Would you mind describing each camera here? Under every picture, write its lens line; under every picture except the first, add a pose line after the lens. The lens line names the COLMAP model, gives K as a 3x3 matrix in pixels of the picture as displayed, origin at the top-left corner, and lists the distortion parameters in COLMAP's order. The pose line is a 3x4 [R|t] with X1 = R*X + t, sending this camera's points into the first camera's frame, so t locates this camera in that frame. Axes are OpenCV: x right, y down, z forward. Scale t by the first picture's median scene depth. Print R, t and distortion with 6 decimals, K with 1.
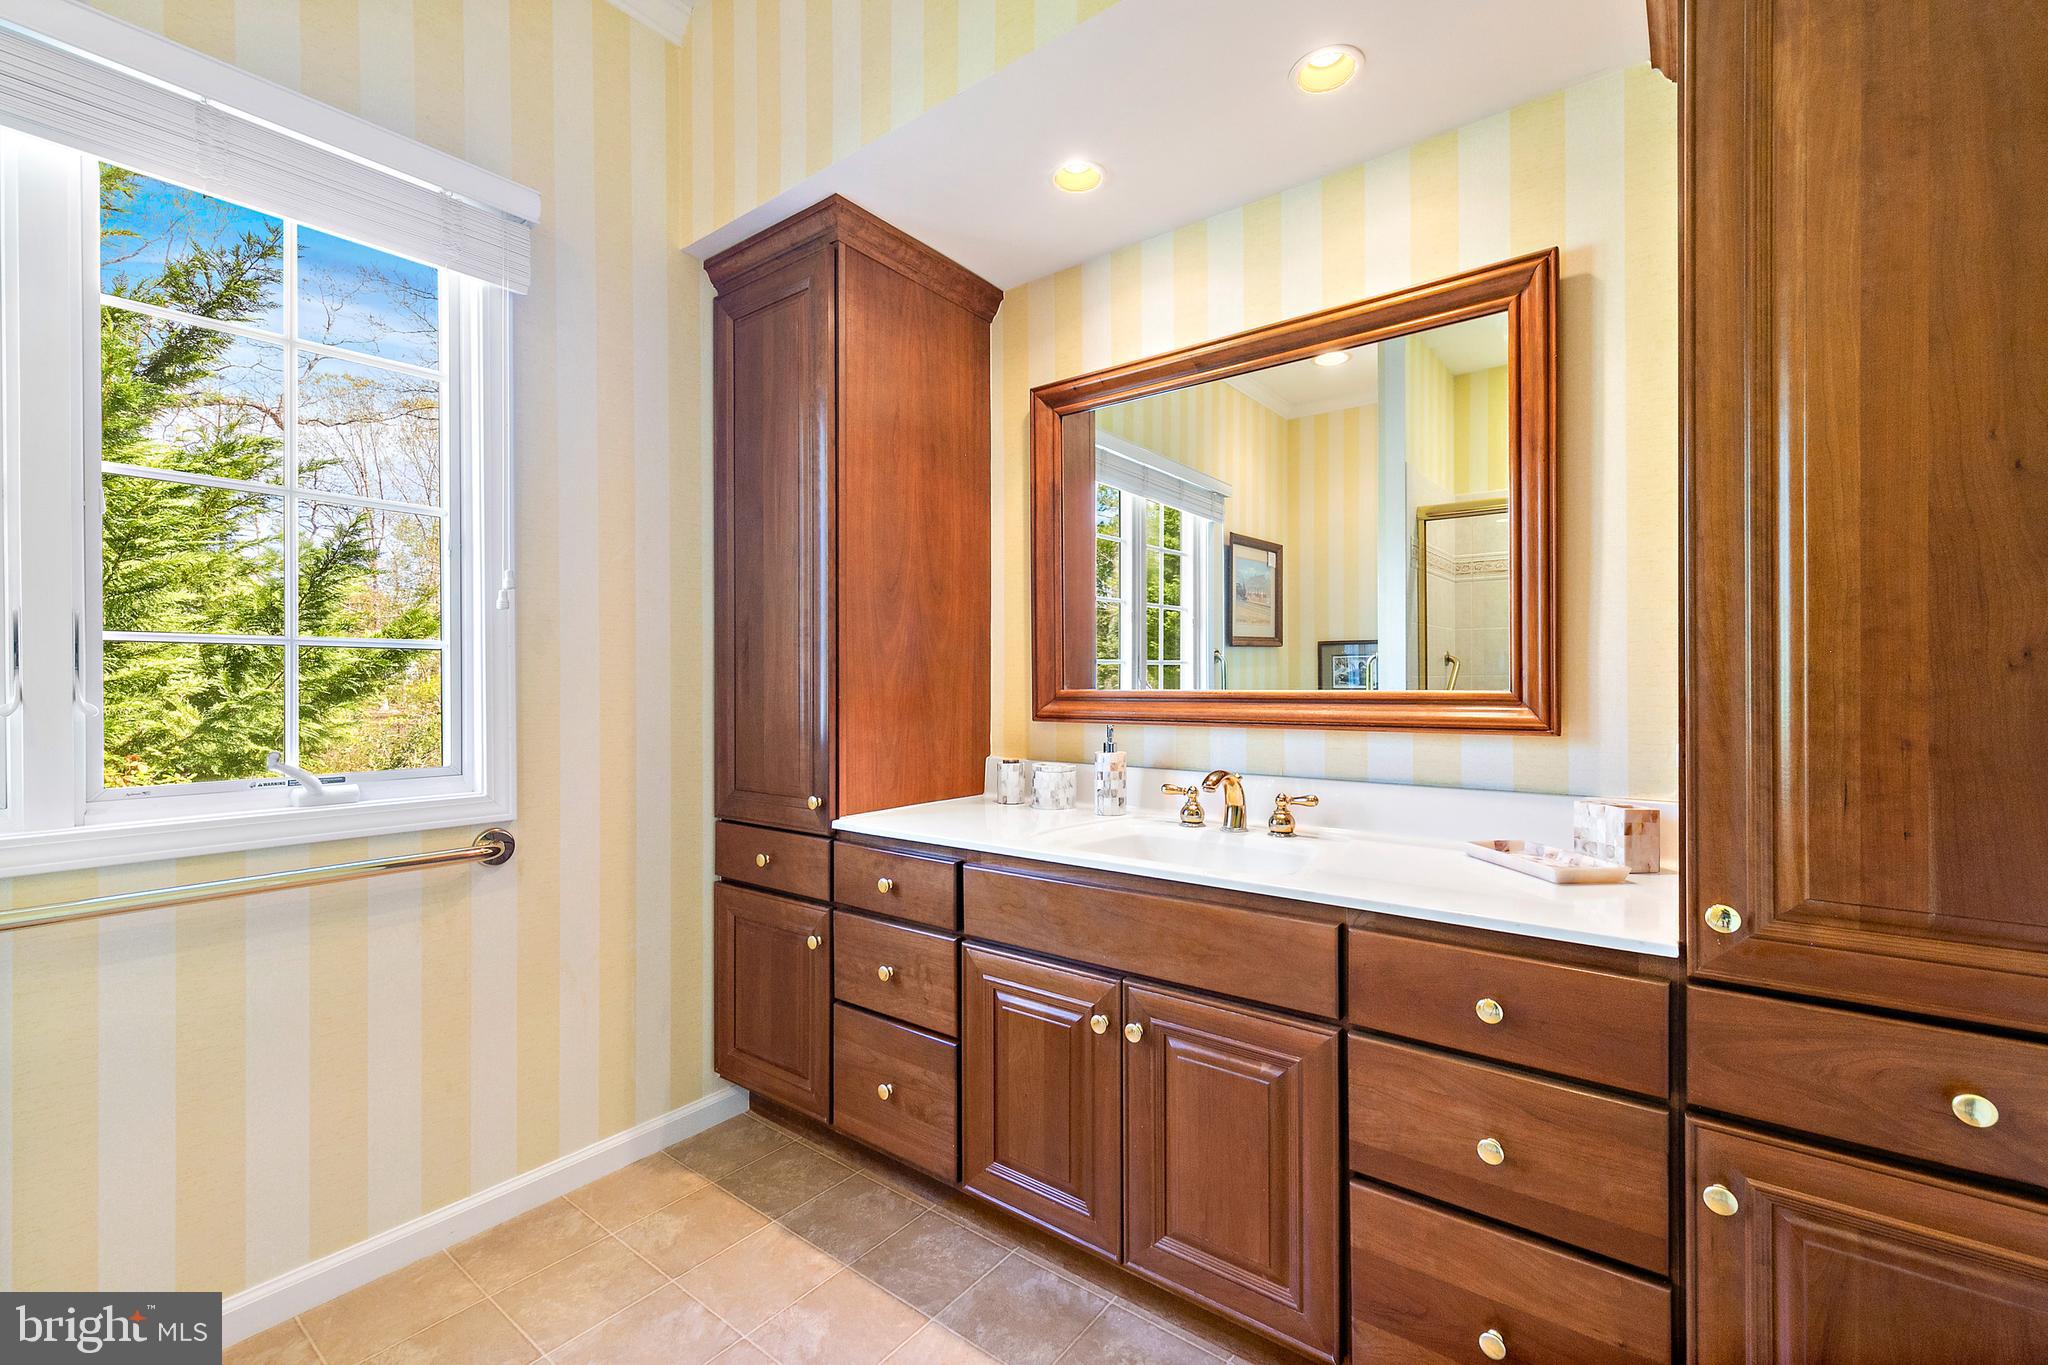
lens RADIAL K [[873.8, 0, 1024.0], [0, 873.8, 687.7], [0, 0, 1]] dist [0.003274, -0.000515]
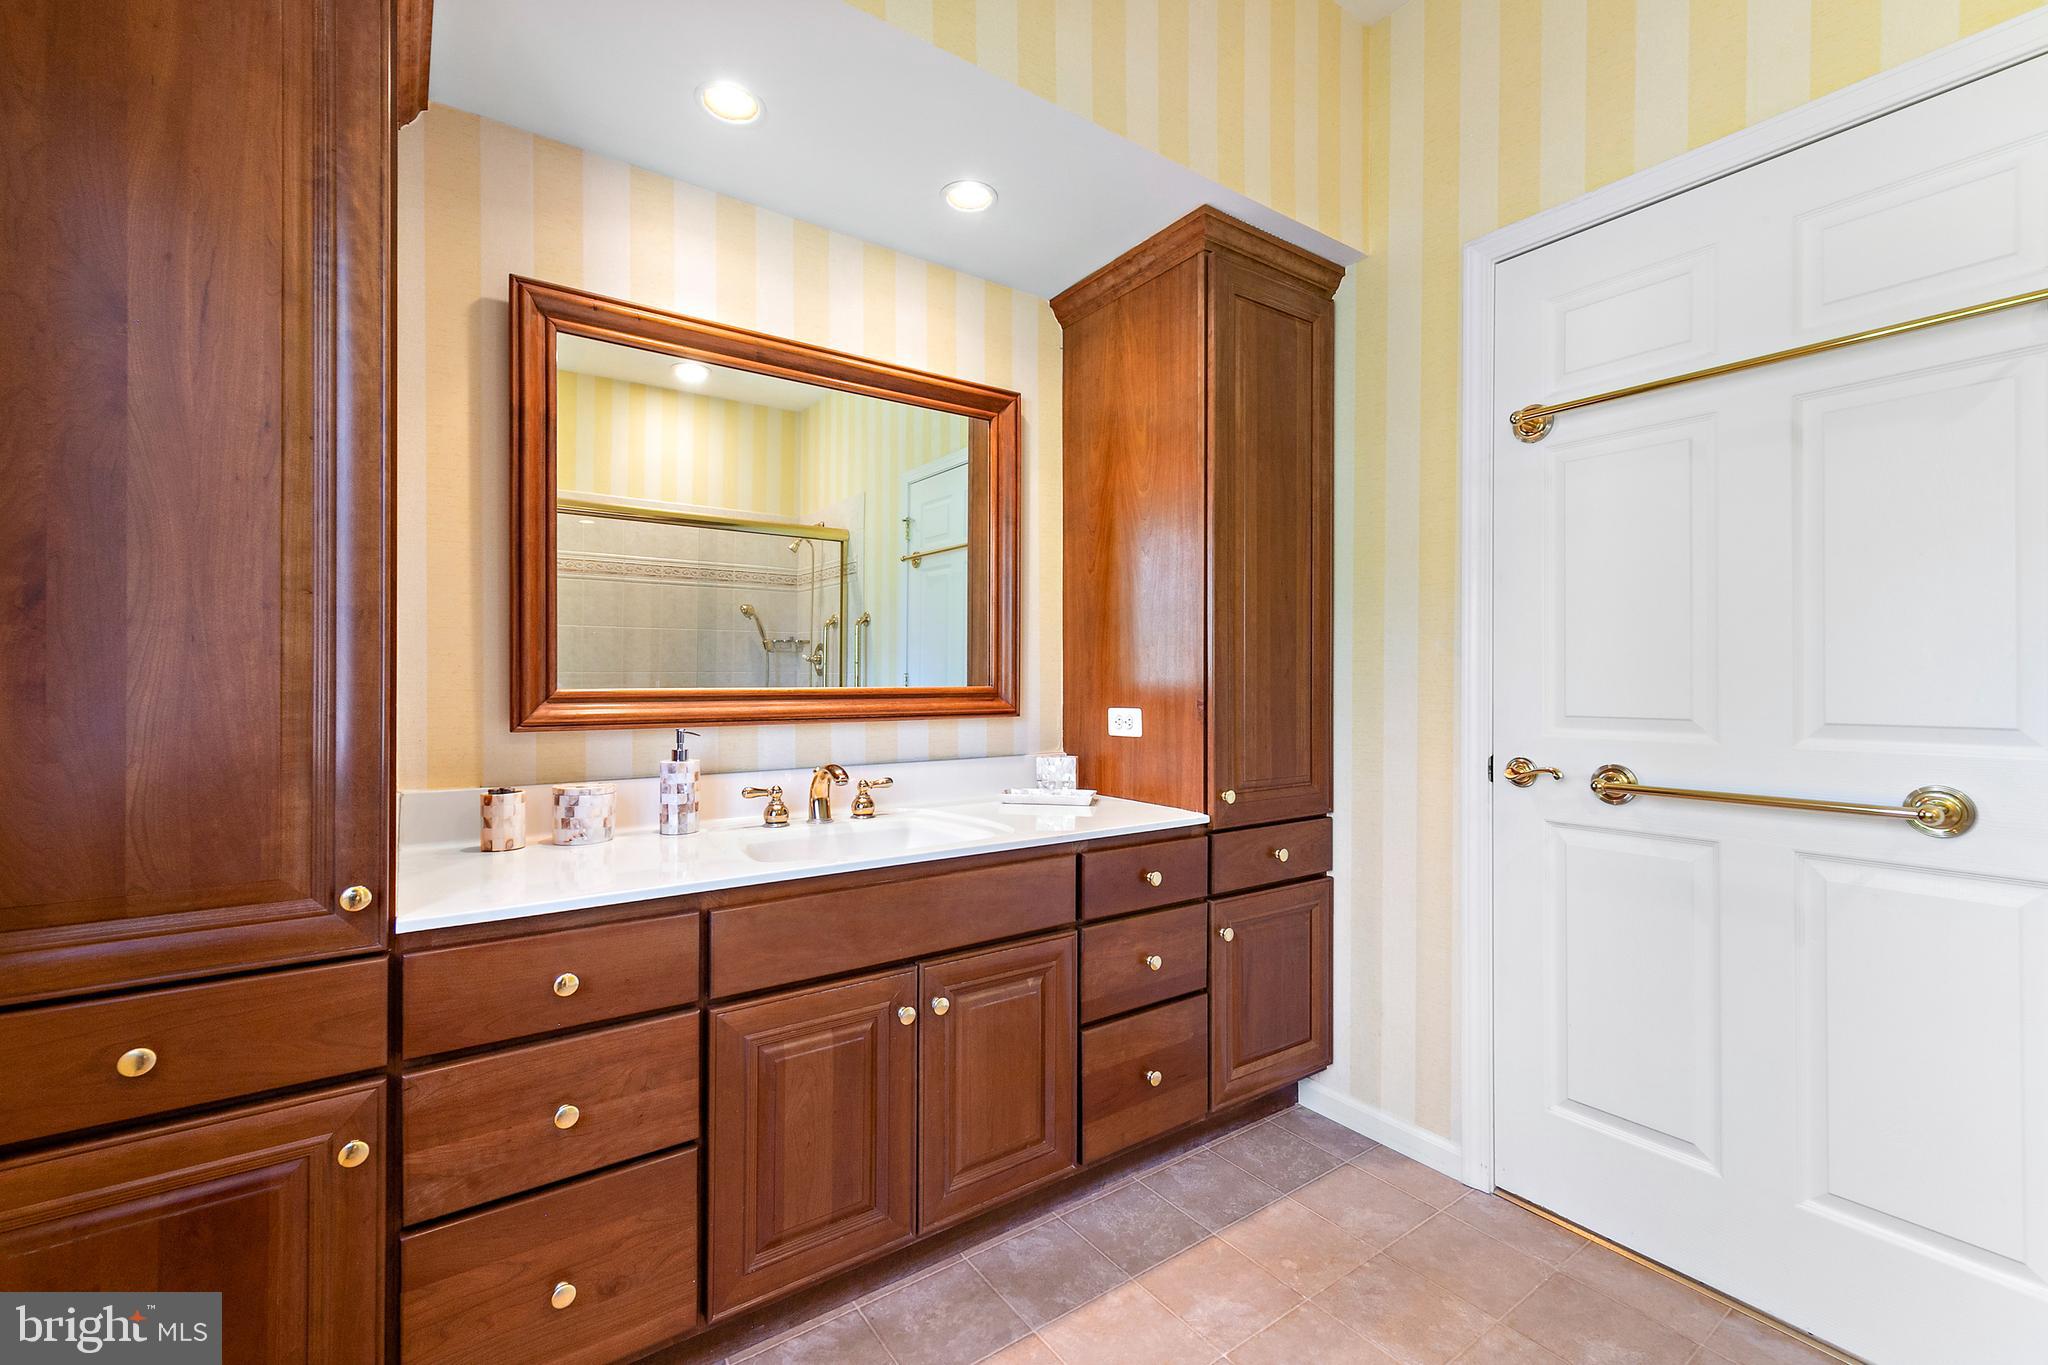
lens RADIAL K [[873.8, 0, 1027.2], [0, 873.8, 677.3], [0, 0, 1]] dist [0.003274, -0.000515]
pose [[0.278563, 0.003312, 0.960412, -0.747800], [-0.000736, 0.999994, -0.003235, -0.007334], [-0.960418, 0.000195, 0.278564, 0.503966]]
